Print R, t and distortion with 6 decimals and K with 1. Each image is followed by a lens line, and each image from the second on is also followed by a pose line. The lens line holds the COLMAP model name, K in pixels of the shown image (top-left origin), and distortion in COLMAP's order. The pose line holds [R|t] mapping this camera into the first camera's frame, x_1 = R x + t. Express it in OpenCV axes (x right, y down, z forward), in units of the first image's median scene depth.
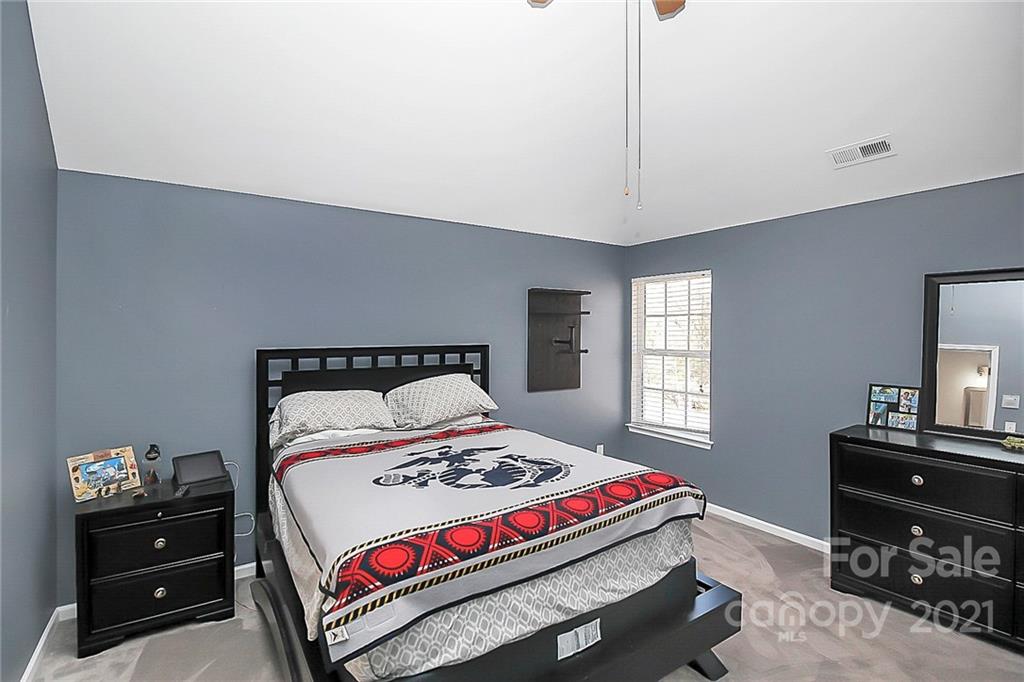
lens RADIAL K [[479.8, 0, 507.3], [0, 479.8, 335.9], [0, 0, 1]] dist [-0.005069, -0.007096]
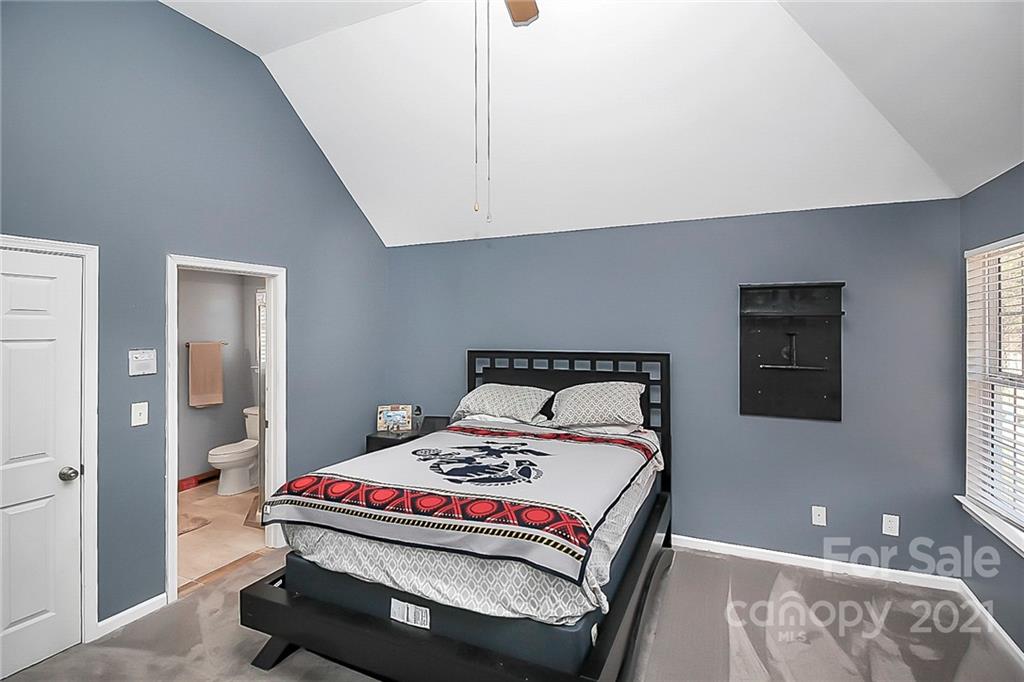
lens RADIAL K [[479.8, 0, 507.8], [0, 479.8, 339.2], [0, 0, 1]] dist [-0.005069, -0.007096]
pose [[0.541002, 0.018024, -0.840828, 0.906057], [-0.008662, 0.999837, 0.015860, -0.033754], [0.840977, -0.001297, 0.541070, 0.424460]]
